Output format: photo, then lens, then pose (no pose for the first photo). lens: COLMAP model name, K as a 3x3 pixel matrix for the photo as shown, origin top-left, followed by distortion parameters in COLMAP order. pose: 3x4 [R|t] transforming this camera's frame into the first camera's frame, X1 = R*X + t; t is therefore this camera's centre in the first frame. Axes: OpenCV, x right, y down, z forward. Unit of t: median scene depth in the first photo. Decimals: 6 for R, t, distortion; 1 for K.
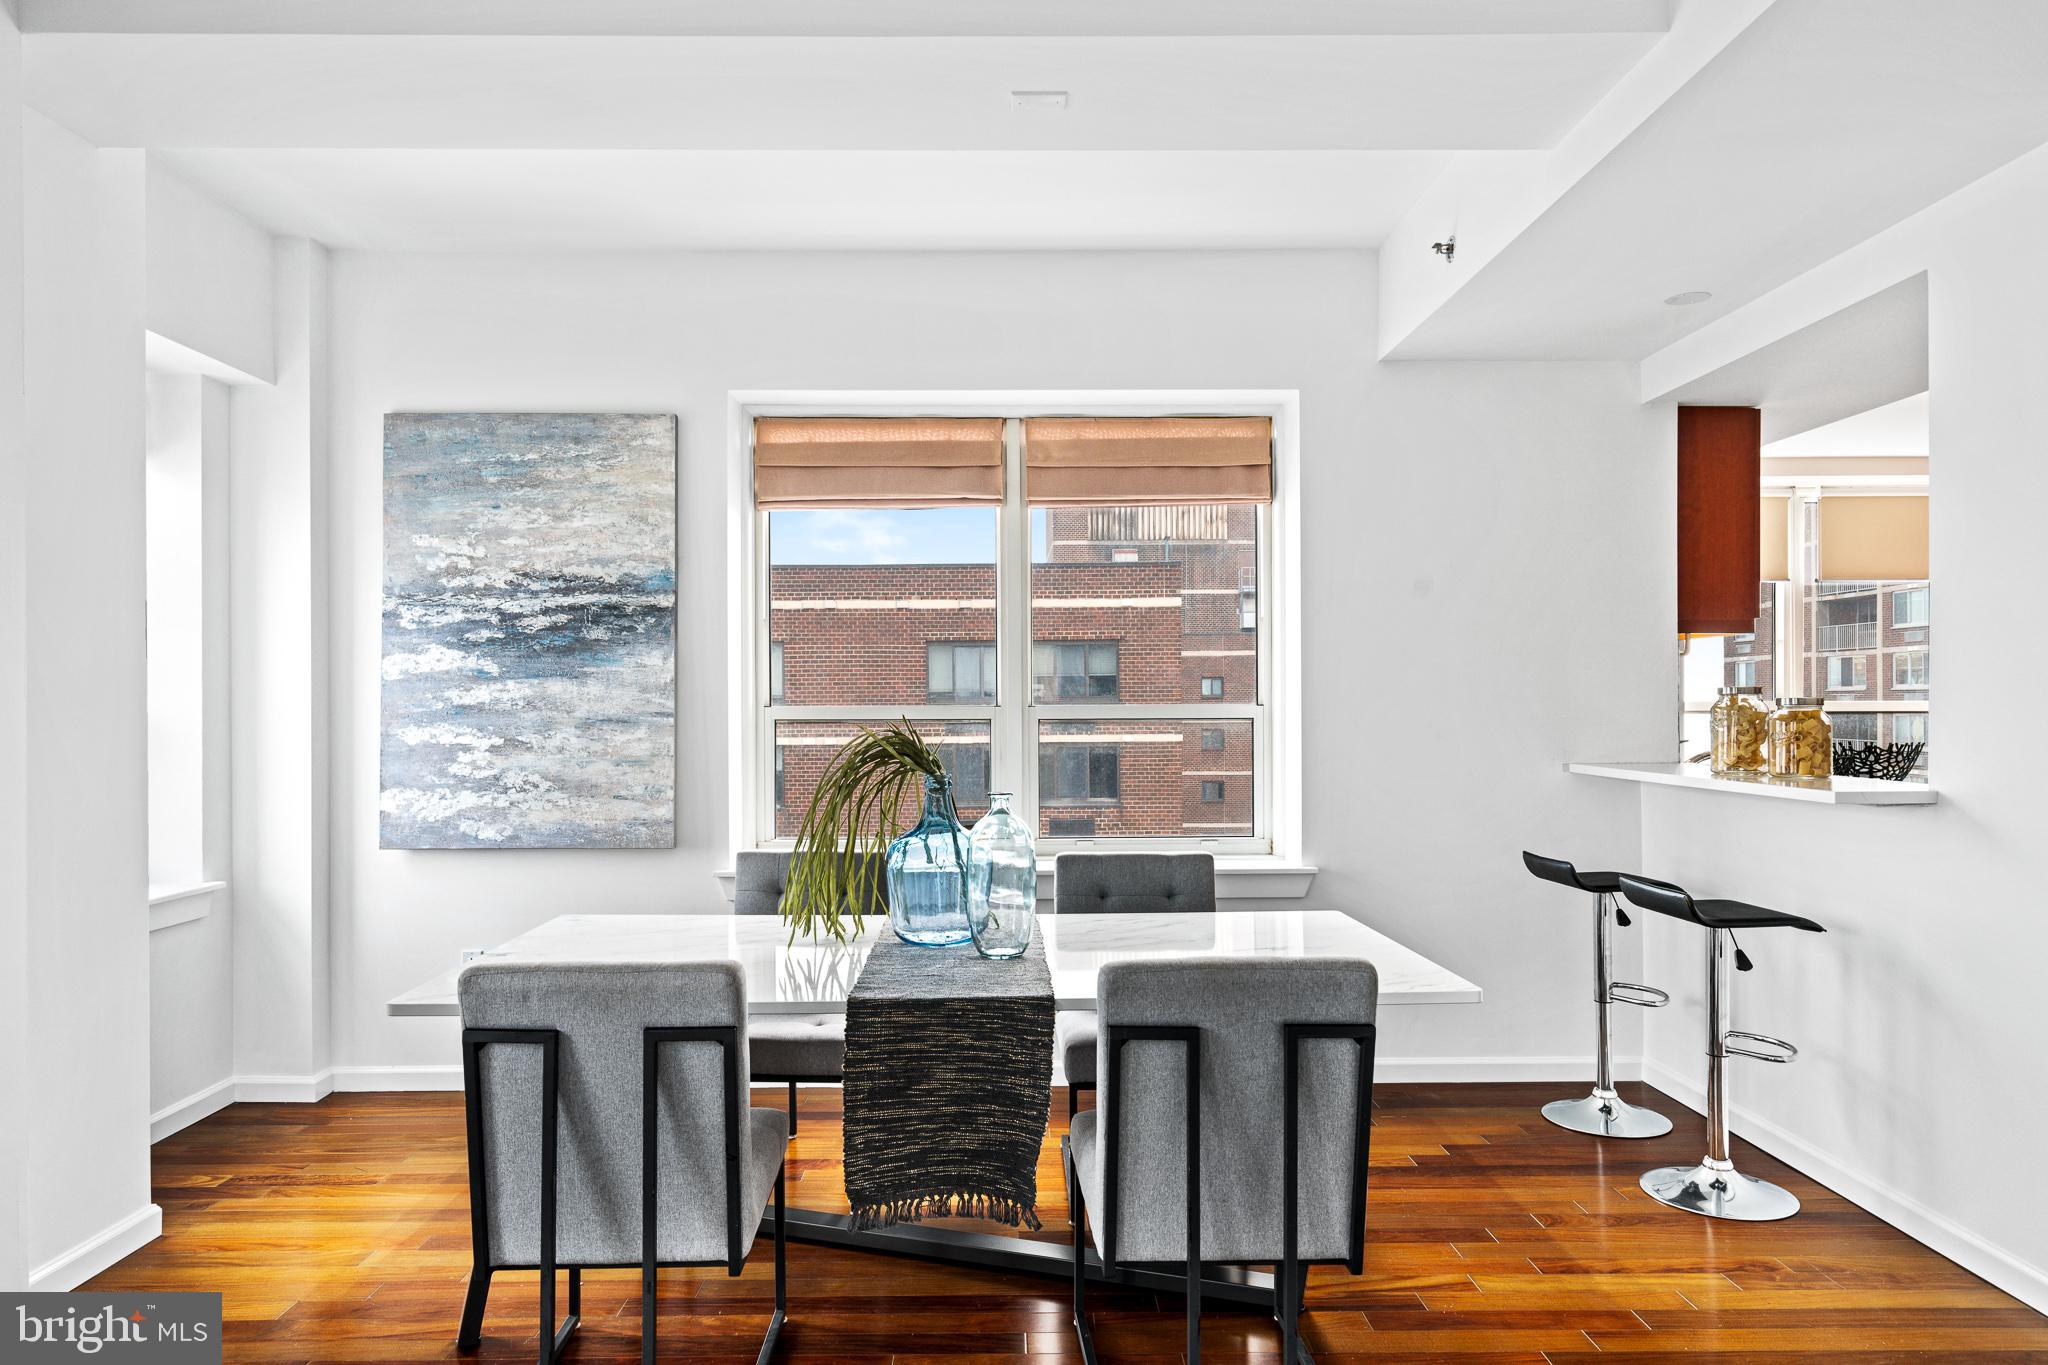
lens RADIAL K [[1289.8, 0, 1022.2], [0, 1289.8, 686.5], [0, 0, 1]] dist [0.014778, -0.006228]
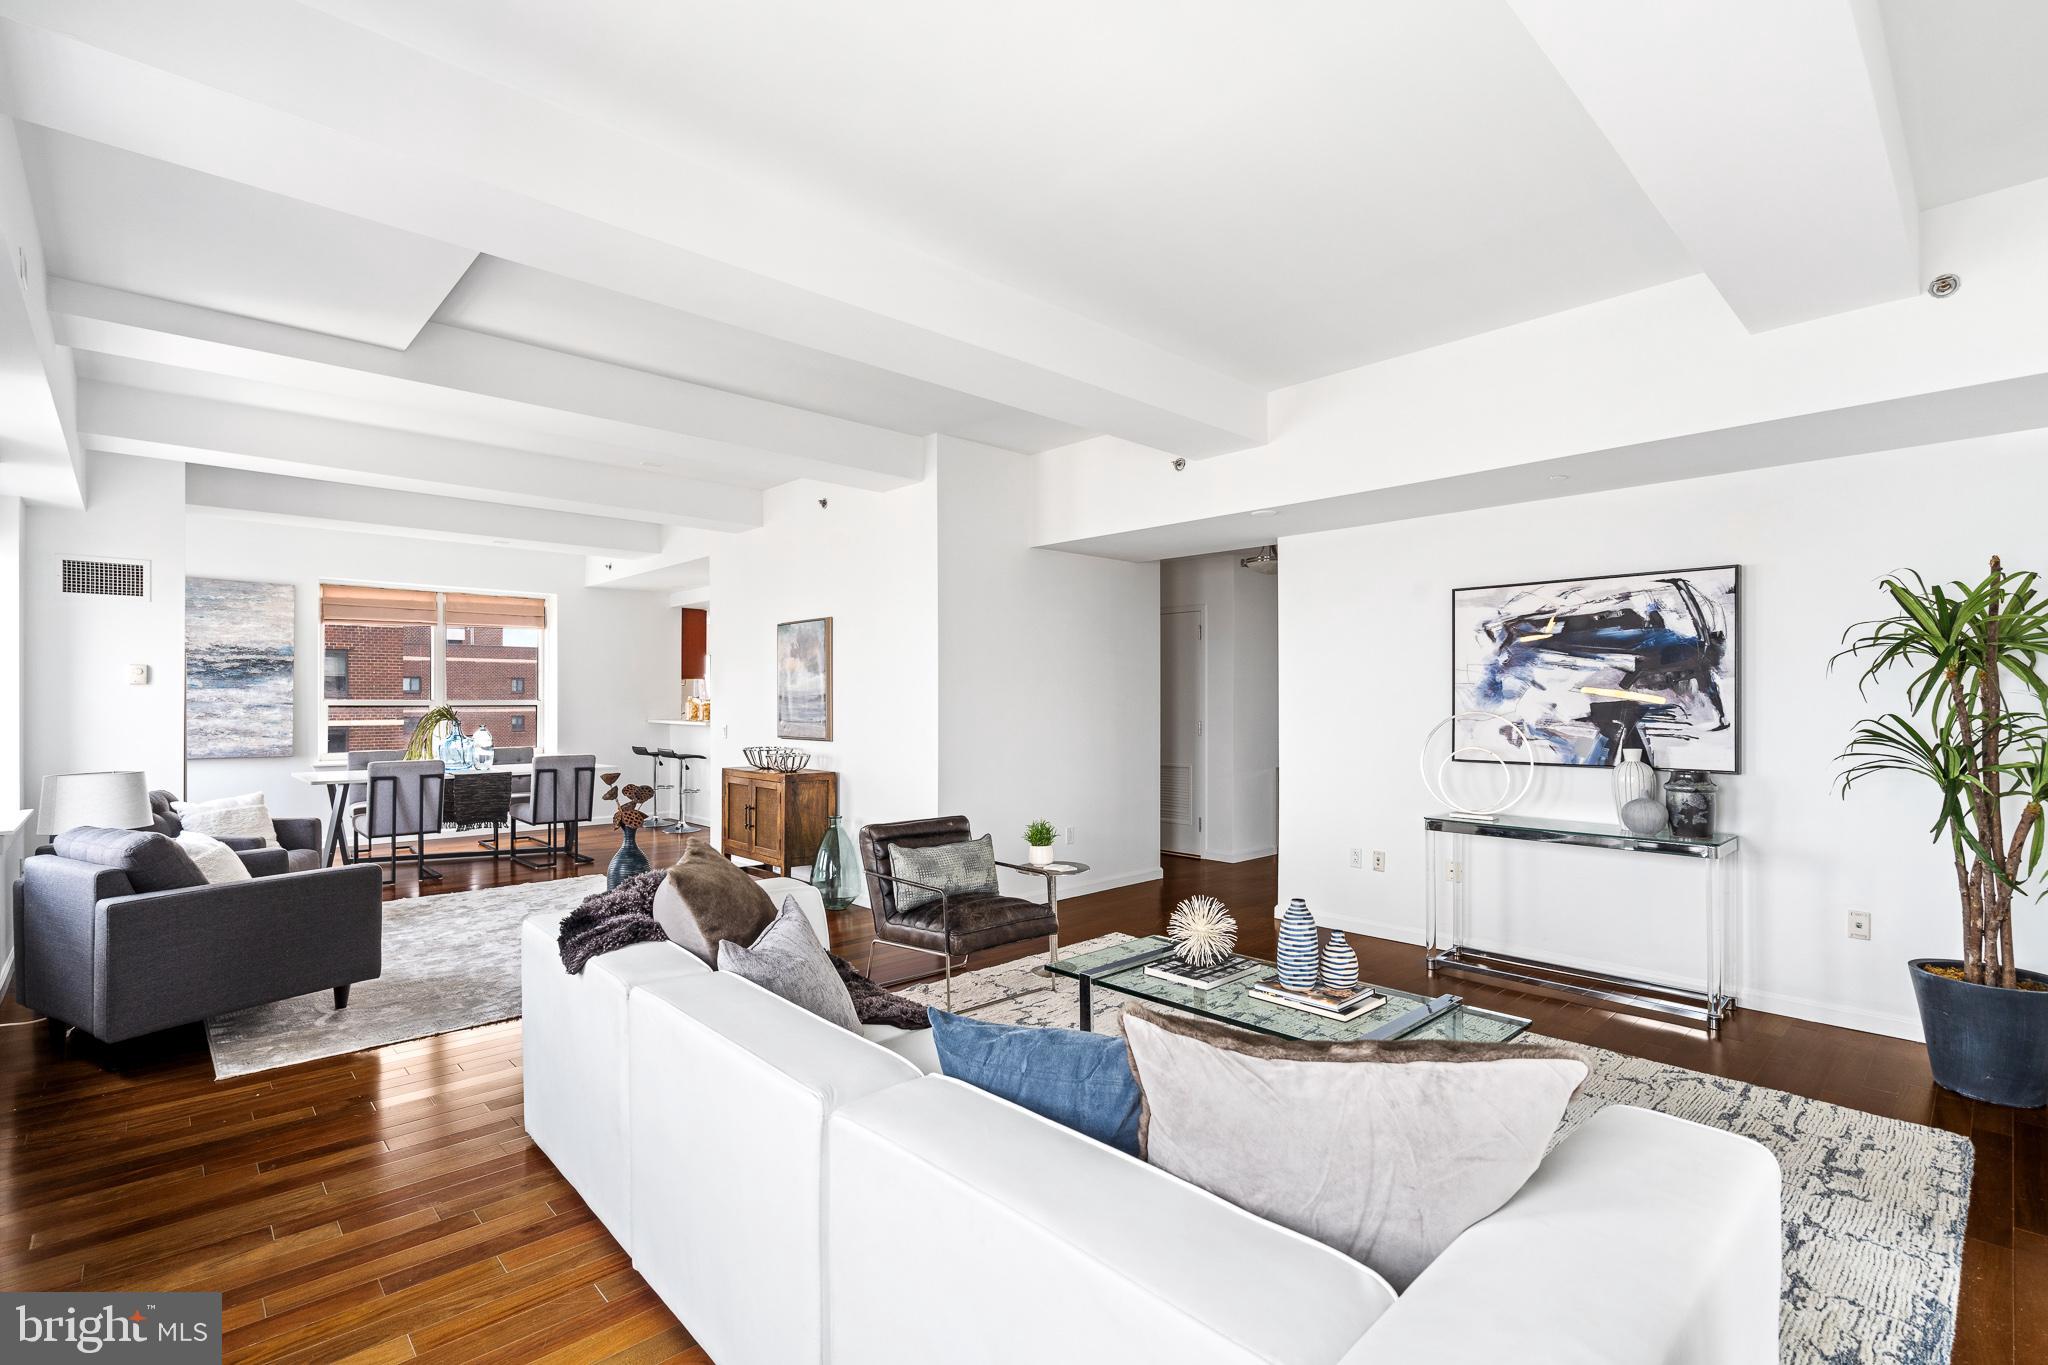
lens RADIAL K [[937.2, 0, 1020.0], [0, 937.2, 696.0], [0, 0, 1]] dist [-0.002589, 0.000701]
pose [[0.738265, 0.007318, 0.674471, -0.456018], [-0.014637, 0.999879, 0.005173, -0.023492], [-0.674352, -0.013691, 0.738283, -1.317981]]
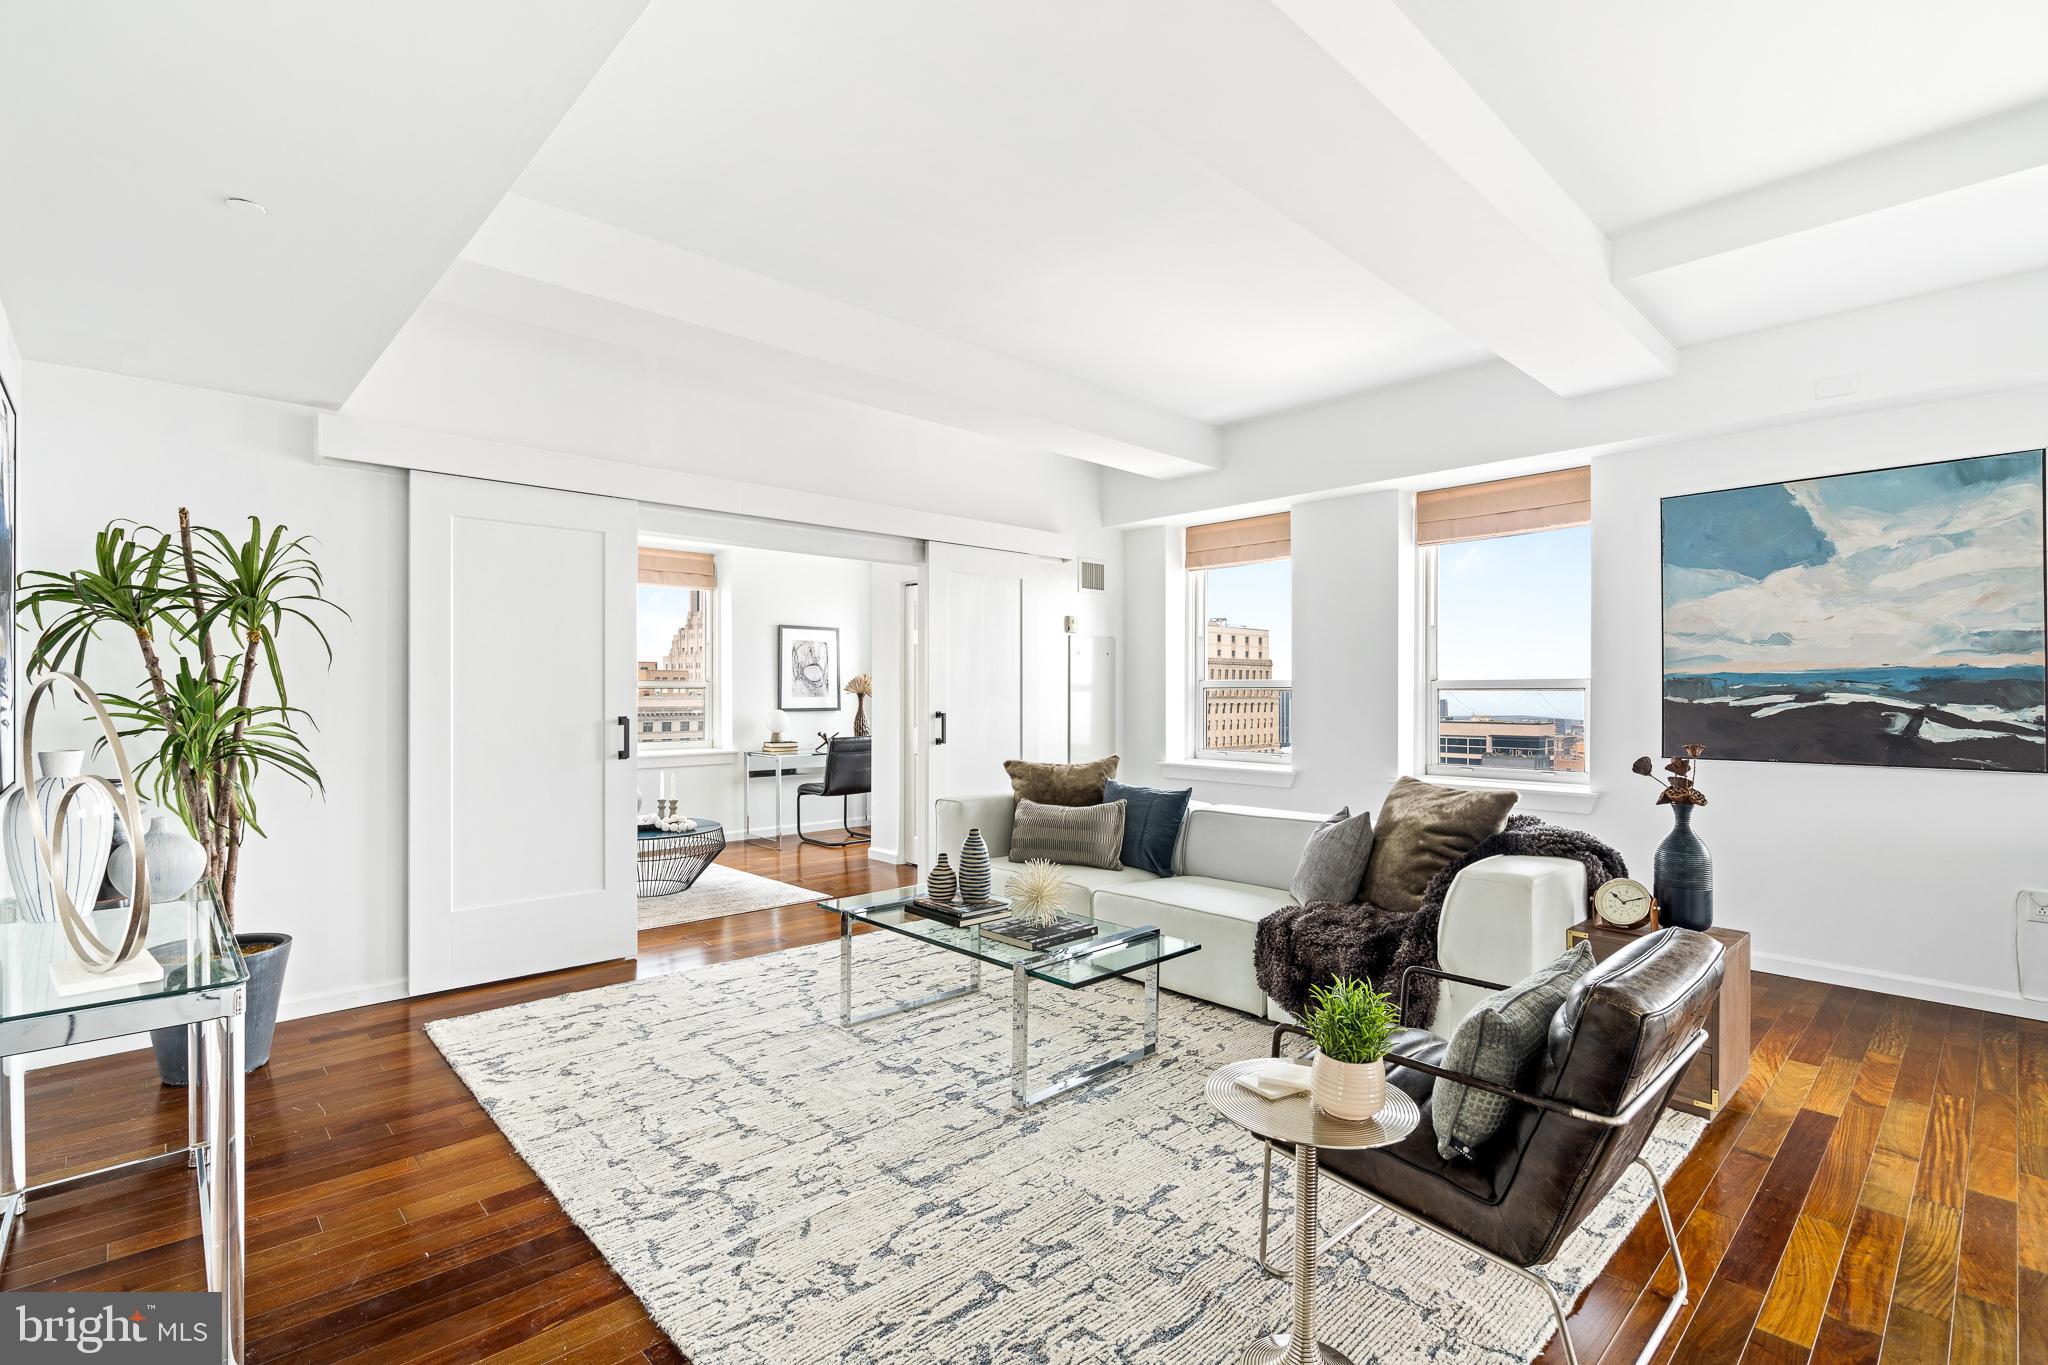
lens RADIAL K [[937.2, 0, 1020.0], [0, 937.2, 696.0], [0, 0, 1]] dist [-0.002589, 0.000701]
pose [[-0.736216, 0.005681, -0.676722, 0.609225], [0.013040, 0.999898, -0.005792, 0.008630], [0.676621, -0.013089, -0.736215, -0.379279]]
